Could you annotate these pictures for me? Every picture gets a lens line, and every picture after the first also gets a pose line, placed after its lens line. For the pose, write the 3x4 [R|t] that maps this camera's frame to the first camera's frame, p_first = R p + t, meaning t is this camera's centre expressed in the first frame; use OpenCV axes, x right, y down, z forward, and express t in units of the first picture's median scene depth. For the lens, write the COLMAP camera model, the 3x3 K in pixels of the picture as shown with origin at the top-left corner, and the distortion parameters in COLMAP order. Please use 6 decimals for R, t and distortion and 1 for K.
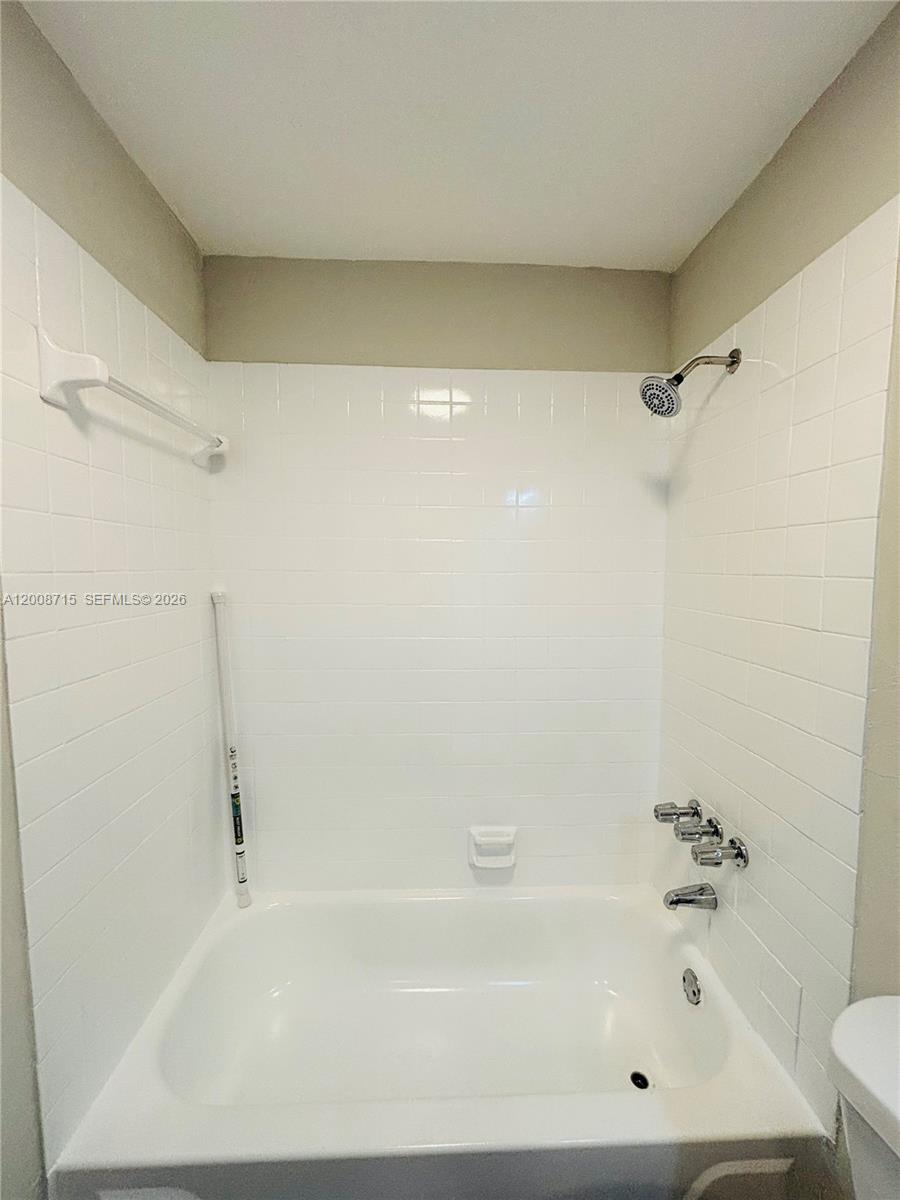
lens RADIAL K [[481.6, 0, 458.9], [0, 481.6, 599.9], [0, 0, 1]] dist [0.000097, 0.000473]
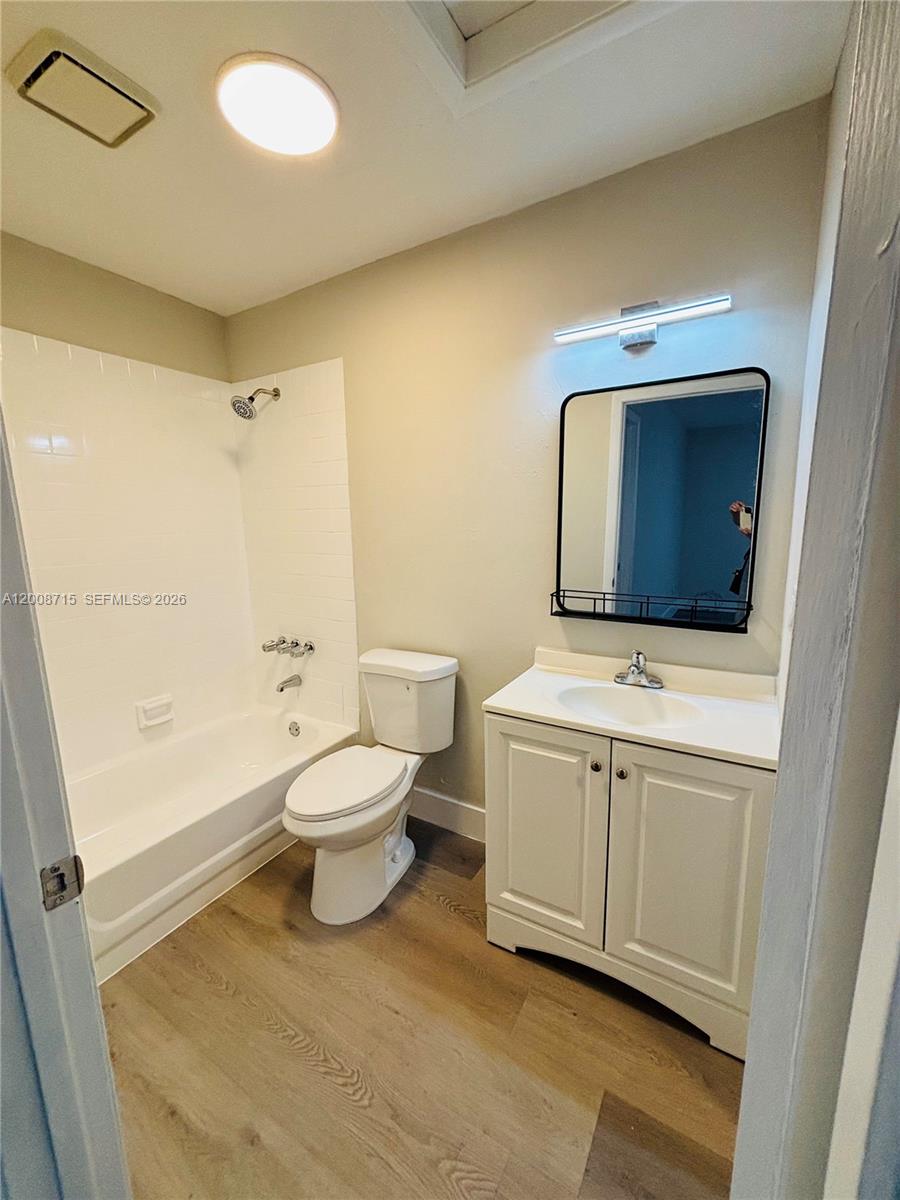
lens RADIAL K [[481.6, 0, 458.9], [0, 481.6, 599.9], [0, 0, 1]] dist [0.000097, 0.000473]
pose [[0.547203, -0.153787, 0.822750, -0.671206], [0.071008, 0.987961, 0.137442, 0.081190], [-0.833982, -0.016786, 0.551536, -0.606510]]
